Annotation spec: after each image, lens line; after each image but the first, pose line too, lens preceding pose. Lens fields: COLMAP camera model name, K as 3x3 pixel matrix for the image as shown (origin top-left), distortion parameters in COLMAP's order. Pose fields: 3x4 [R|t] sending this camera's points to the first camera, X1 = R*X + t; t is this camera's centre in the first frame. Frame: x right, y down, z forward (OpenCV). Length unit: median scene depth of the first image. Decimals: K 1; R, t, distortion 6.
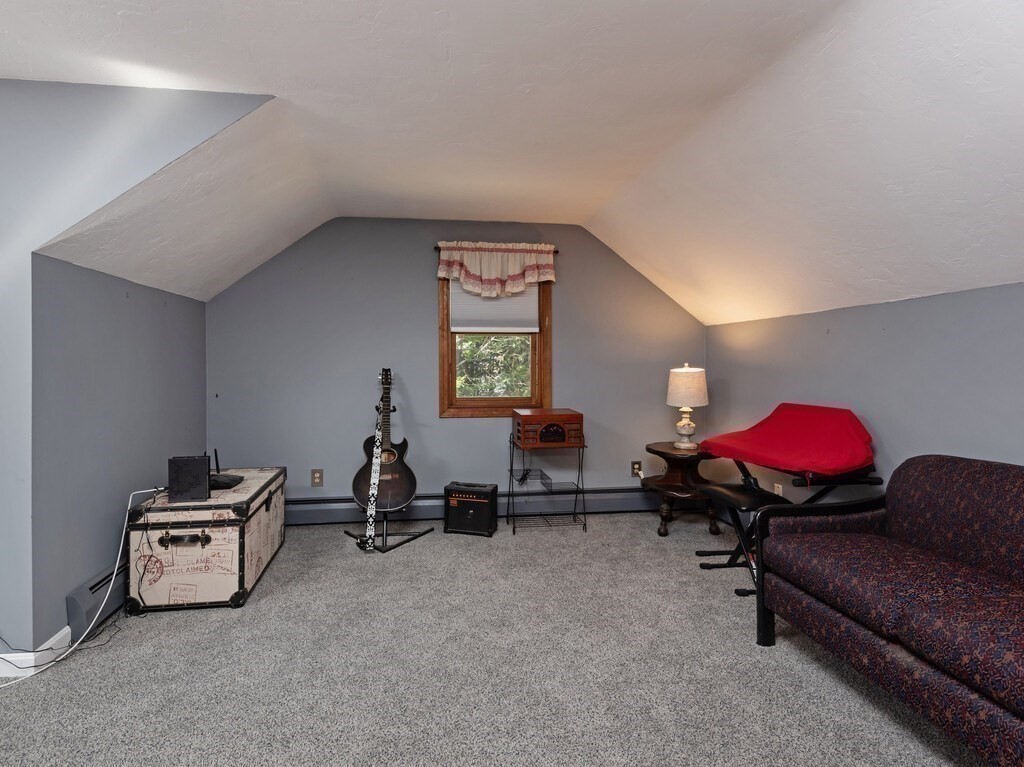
lens RADIAL K [[530.2, 0, 490.9], [0, 530.2, 349.4], [0, 0, 1]] dist [-0.000603, -0.000821]
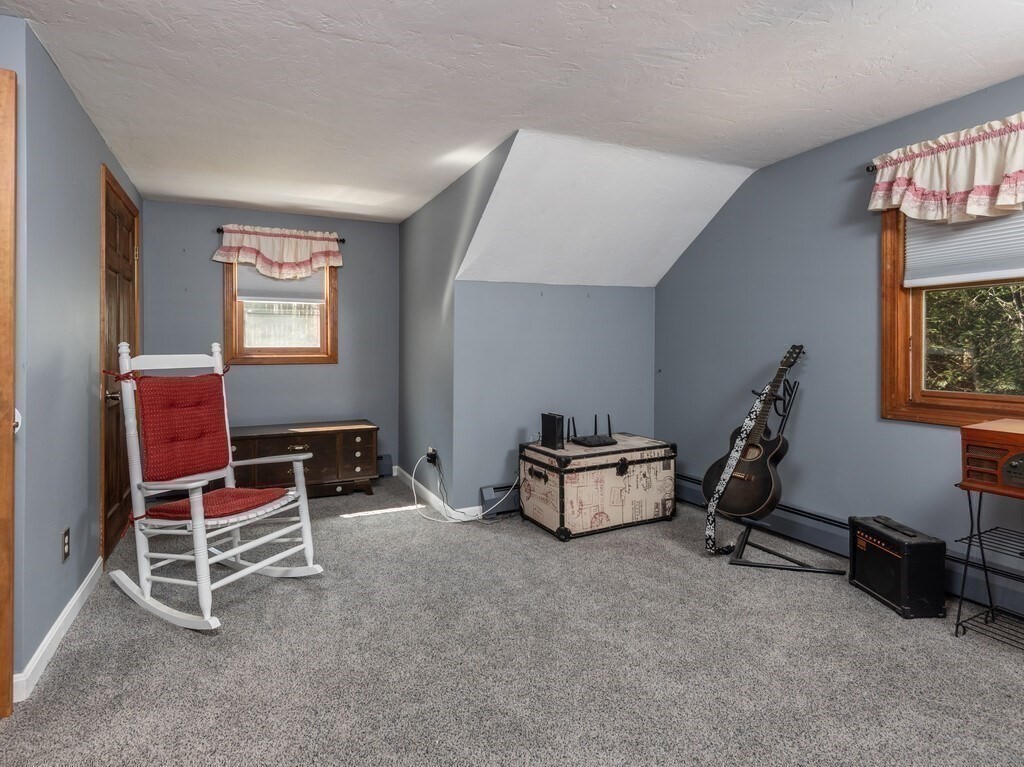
lens RADIAL K [[530.2, 0, 490.9], [0, 530.2, 349.4], [0, 0, 1]] dist [-0.000603, -0.000821]
pose [[0.269388, 0.004780, -0.963020, 0.657252], [0.030391, 0.999447, 0.013462, 0.024999], [0.962552, -0.032894, 0.269094, 0.533124]]
